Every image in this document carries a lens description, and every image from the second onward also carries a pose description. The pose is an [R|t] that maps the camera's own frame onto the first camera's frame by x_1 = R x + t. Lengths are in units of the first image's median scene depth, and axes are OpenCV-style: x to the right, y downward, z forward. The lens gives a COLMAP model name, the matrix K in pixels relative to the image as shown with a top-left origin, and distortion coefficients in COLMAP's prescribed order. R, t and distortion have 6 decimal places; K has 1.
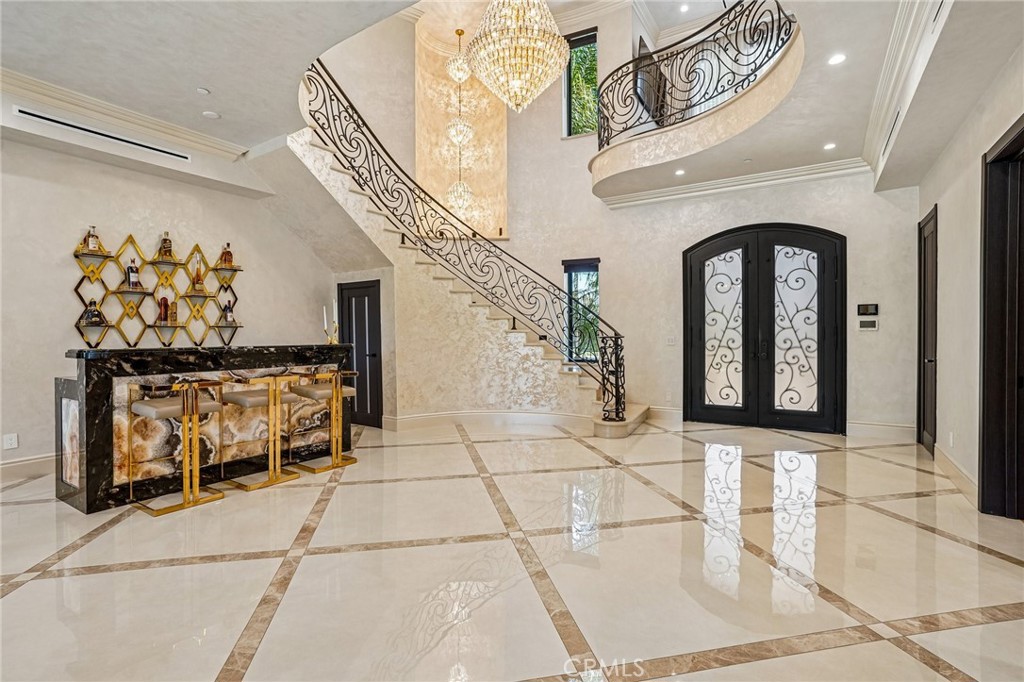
lens RADIAL K [[480.8, 0, 513.1], [0, 480.8, 339.2], [0, 0, 1]] dist [-0.051556, 0.030699]
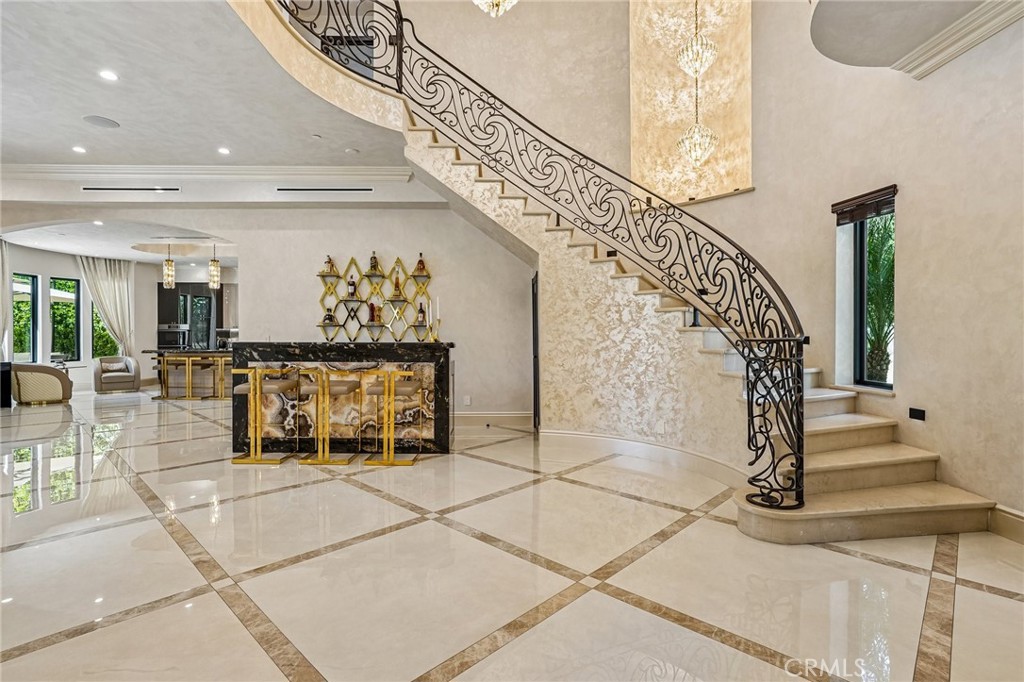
lens RADIAL K [[493.7, 0, 512.1], [0, 493.7, 338.8], [0, 0, 1]] dist [-0.051366, 0.031864]
pose [[0.562038, 0.013356, -0.827003, 0.447848], [-0.013783, 0.999882, 0.006780, -0.005282], [0.826996, 0.007588, 0.562156, 0.448875]]
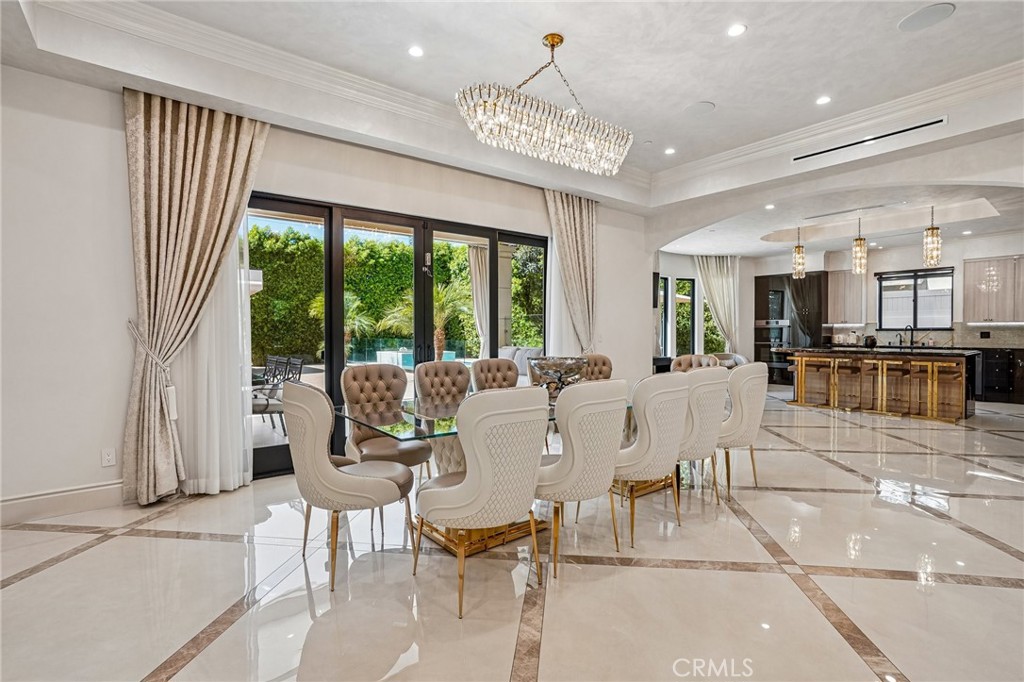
lens RADIAL K [[483.4, 0, 510.5], [0, 483.4, 335.7], [0, 0, 1]] dist [-0.048802, 0.029839]
pose [[-0.329215, 0.015982, -0.944120, 0.082897], [-0.006037, 0.999801, 0.019030, -0.001020], [0.944236, 0.011965, -0.329053, 0.094179]]
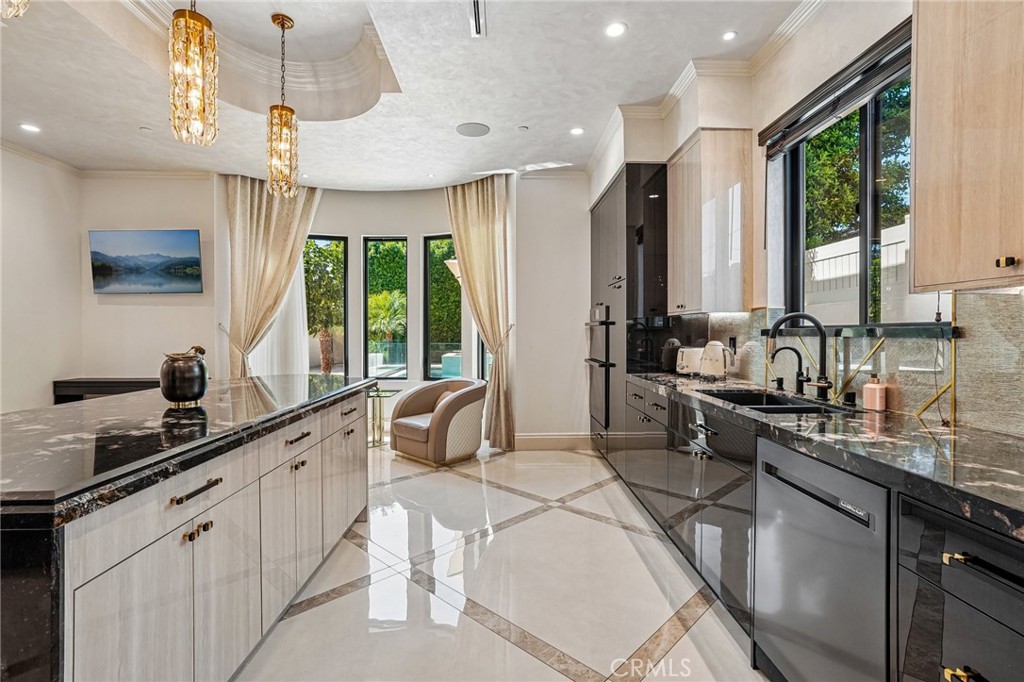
lens RADIAL K [[480.8, 0, 513.1], [0, 480.8, 339.2], [0, 0, 1]] dist [-0.051556, 0.030699]
pose [[-0.823857, 0.019138, -0.566474, -1.350654], [0.000578, 0.999458, 0.032925, -0.007012], [0.566797, 0.026798, -0.823421, 0.958313]]
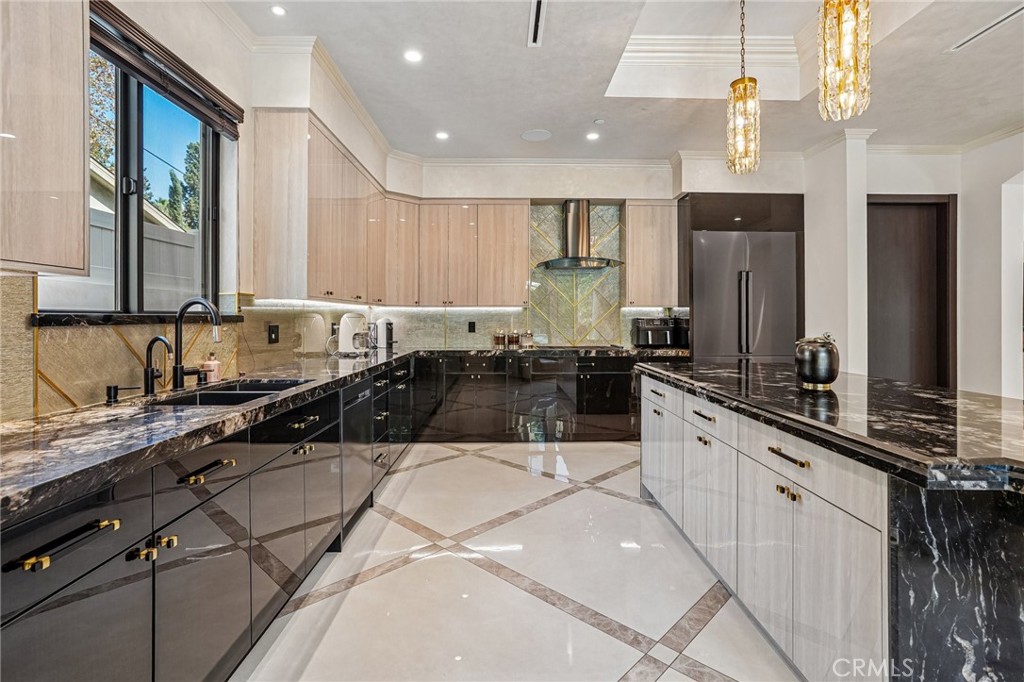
lens RADIAL K [[488.4, 0, 510.5], [0, 488.4, 317.9], [0, 0, 1]] dist [-0.049464, 0.027707]
pose [[0.834342, 0.006320, 0.551211, -1.734552], [0.001462, 0.999905, -0.013678, 0.005543], [-0.551245, 0.012218, 0.834254, 0.384095]]
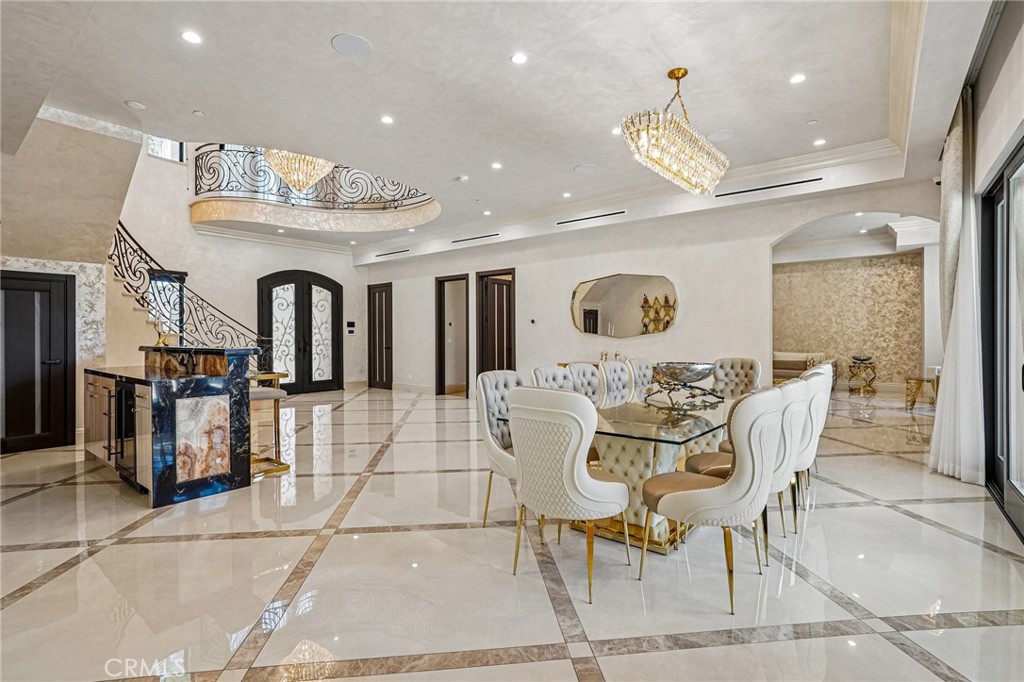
lens RADIAL K [[481.3, 0, 512.5], [0, 481.3, 335.8], [0, 0, 1]] dist [-0.049308, 0.029509]
pose [[0.101424, 0.002735, 0.994840, -1.059653], [0.014961, 0.999879, -0.004274, 0.003290], [-0.994731, 0.015318, 0.101371, 0.107845]]
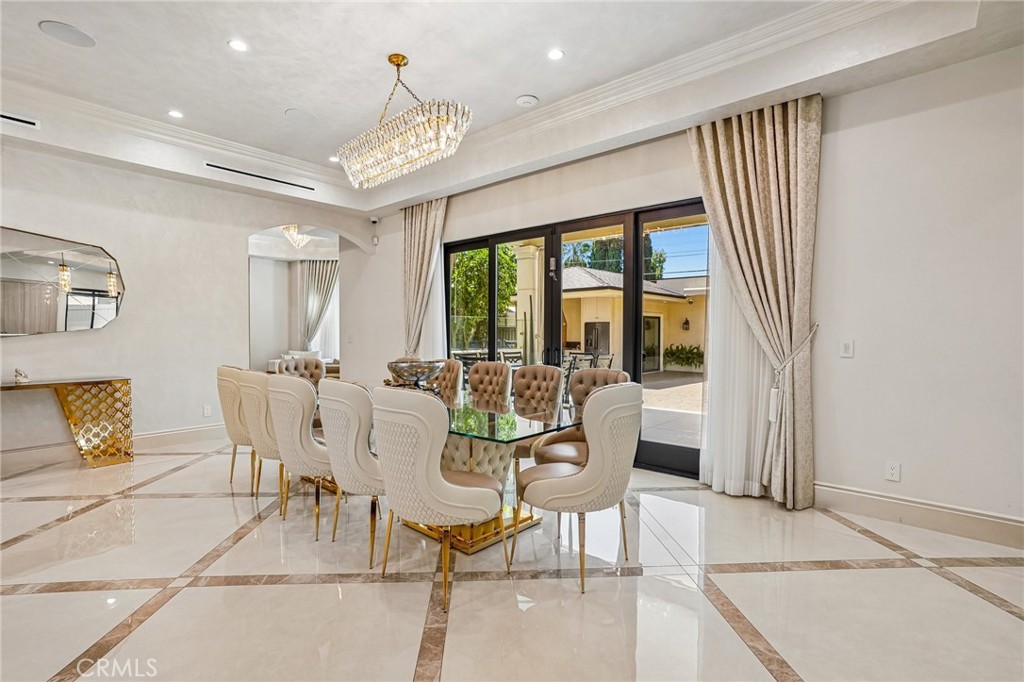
lens RADIAL K [[480.8, 0, 513.1], [0, 480.8, 339.2], [0, 0, 1]] dist [-0.051556, 0.030699]
pose [[-0.988040, 0.000294, 0.154200, -0.672363], [0.003925, 0.999722, 0.023247, -0.003107], [-0.154150, 0.023574, -0.987766, 0.507779]]
